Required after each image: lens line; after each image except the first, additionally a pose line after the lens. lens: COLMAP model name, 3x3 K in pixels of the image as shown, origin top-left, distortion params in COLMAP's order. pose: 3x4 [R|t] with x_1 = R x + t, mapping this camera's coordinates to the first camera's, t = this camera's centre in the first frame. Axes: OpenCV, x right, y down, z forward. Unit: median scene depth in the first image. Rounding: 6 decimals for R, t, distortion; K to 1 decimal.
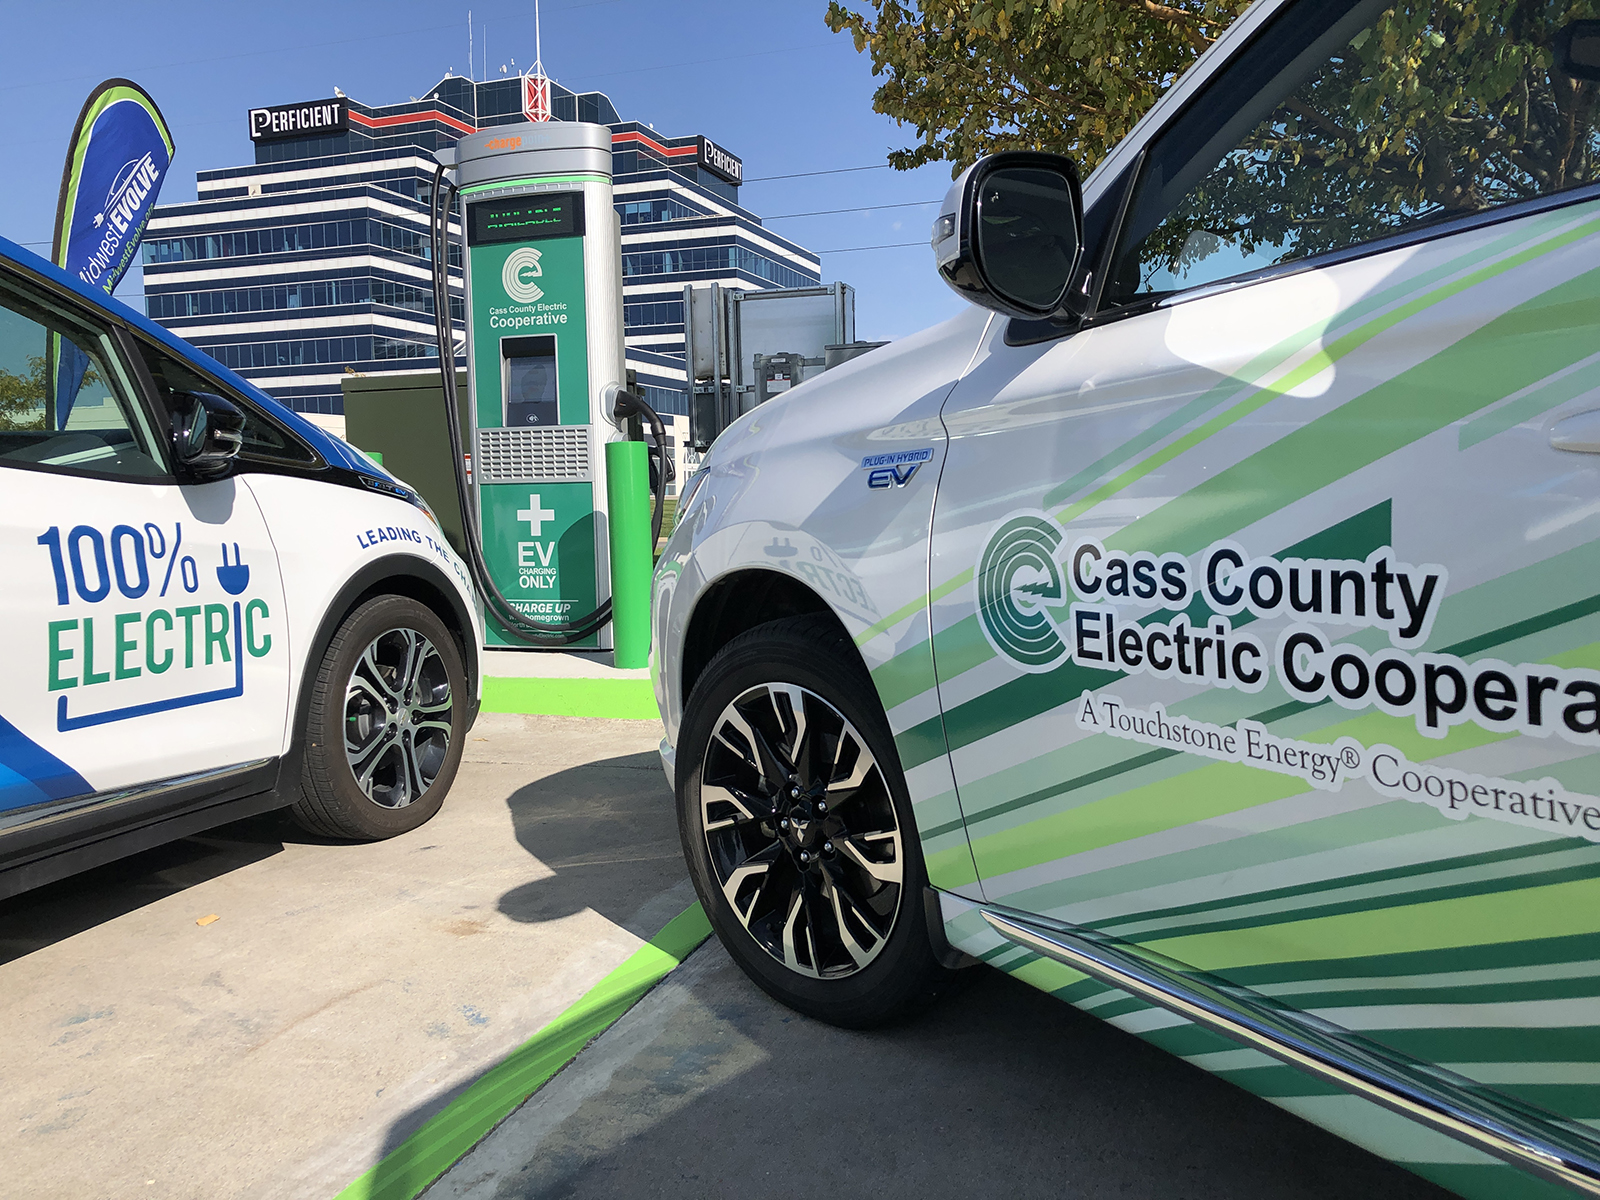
lens RADIAL K [[1453.4, 0, 805.5], [0, 1453.4, 599.9], [0, 0, 1]] dist [0.008719, 0.011572]
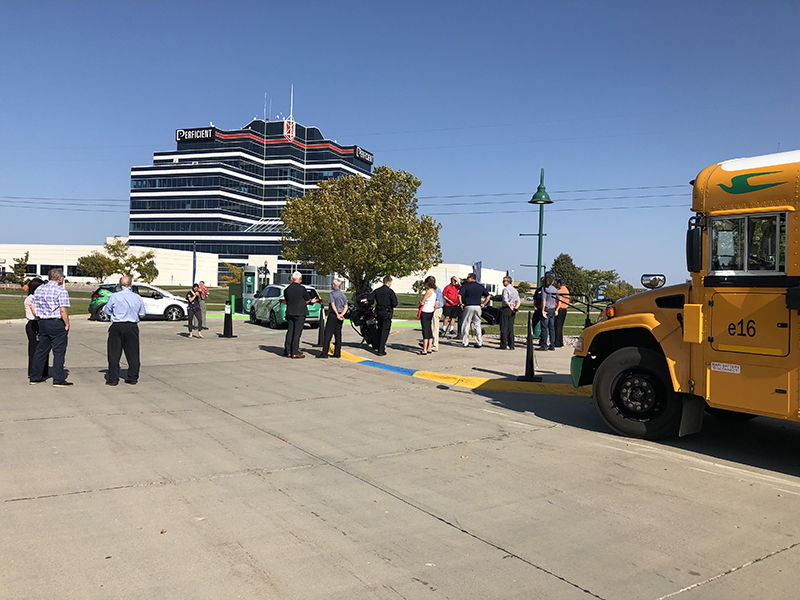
lens RADIAL K [[726.7, 0, 397.7], [0, 726.7, 299.2], [0, 0, 1]] dist [0.008719, 0.011572]
pose [[0.997816, 0.058615, -0.030452, 0.058131], [-0.060350, 0.996398, -0.059573, 0.009558], [0.026850, 0.061281, 0.997759, -0.234413]]
